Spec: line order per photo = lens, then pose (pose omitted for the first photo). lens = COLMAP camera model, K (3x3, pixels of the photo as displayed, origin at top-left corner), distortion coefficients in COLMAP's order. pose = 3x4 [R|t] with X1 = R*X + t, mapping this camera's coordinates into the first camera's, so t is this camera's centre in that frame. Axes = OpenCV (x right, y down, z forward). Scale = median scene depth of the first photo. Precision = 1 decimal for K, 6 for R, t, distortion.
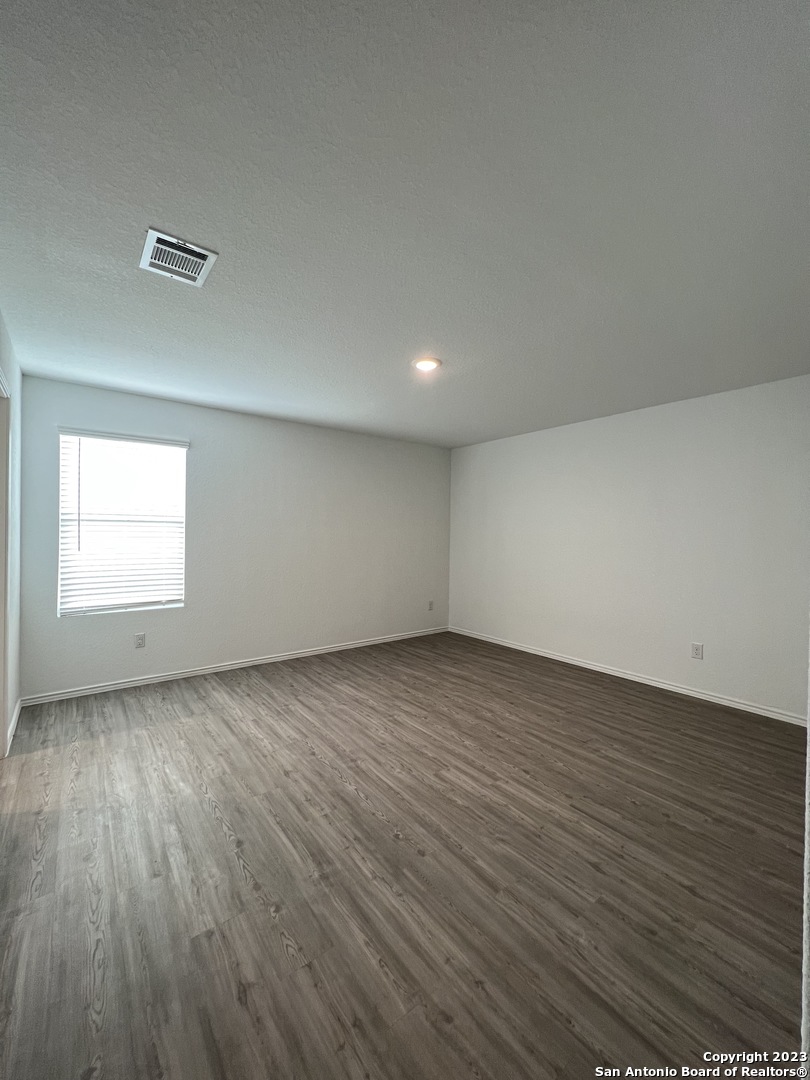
lens RADIAL K [[430.7, 0, 402.4], [0, 430.7, 539.6], [0, 0, 1]] dist [-0.001447, 0.000111]
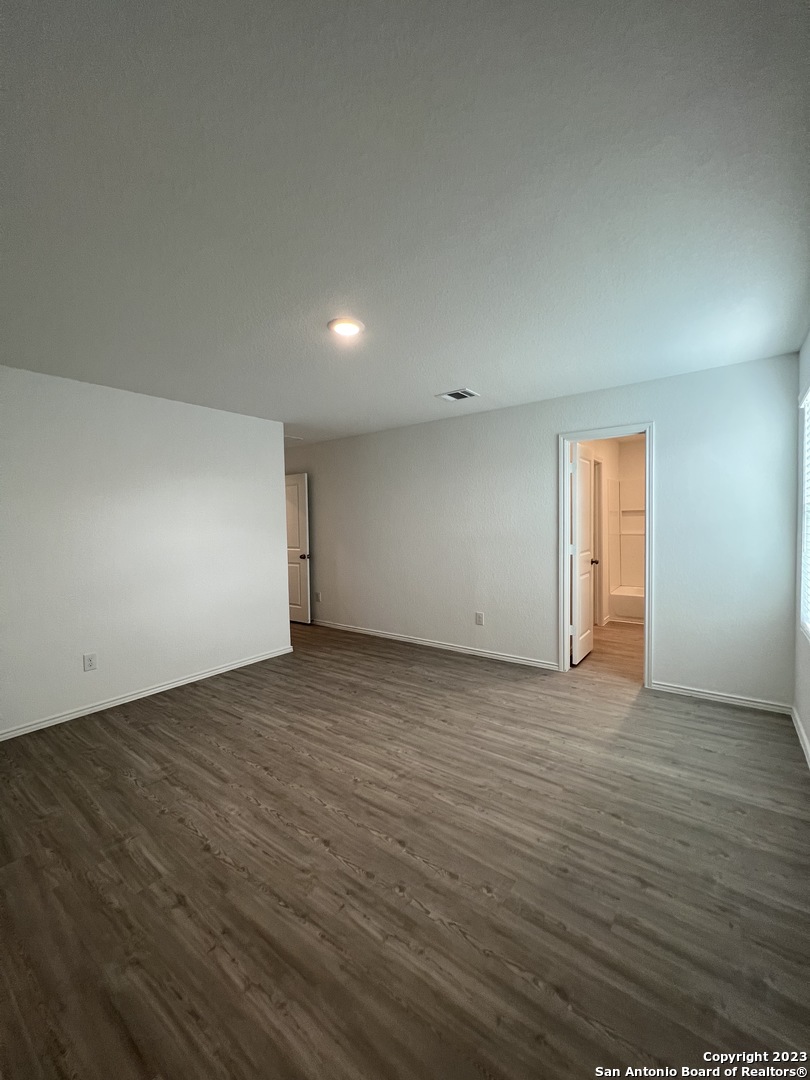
lens RADIAL K [[430.7, 0, 403.2], [0, 430.7, 533.3], [0, 0, 1]] dist [-0.001447, 0.000111]
pose [[-0.963951, 0.014629, -0.265678, 0.170232], [0.005081, 0.999317, 0.036591, -0.043316], [0.266032, 0.033922, -0.963367, 1.765172]]
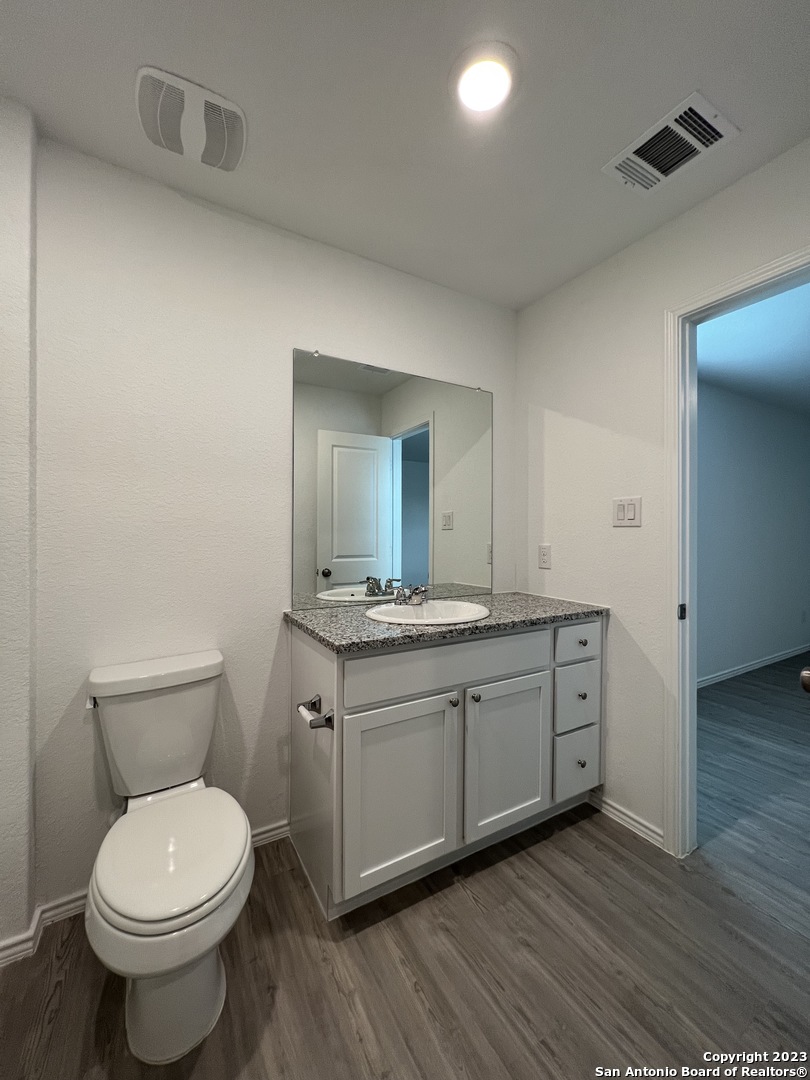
lens RADIAL K [[430.7, 0, 405.6], [0, 430.7, 533.2], [0, 0, 1]] dist [-0.001447, 0.000111]
pose [[0.992245, -0.003968, -0.124230, -1.077280], [0.002317, 0.999907, -0.013426, 0.011953], [0.124272, 0.013034, 0.992163, 0.205349]]
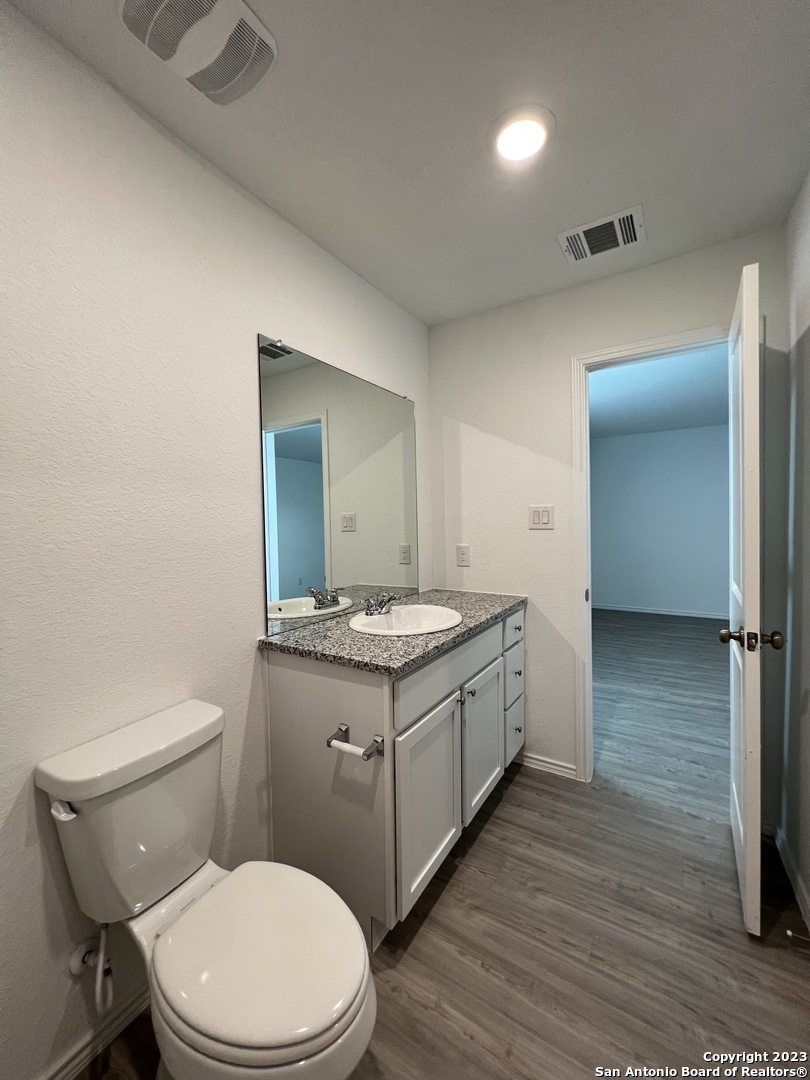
lens RADIAL K [[430.7, 0, 406.4], [0, 430.7, 532.9], [0, 0, 1]] dist [-0.001447, 0.000111]
pose [[0.937314, -0.033959, 0.346828, -1.322488], [0.029881, 0.999407, 0.017100, -0.018620], [-0.347203, -0.005664, 0.937773, 0.231158]]
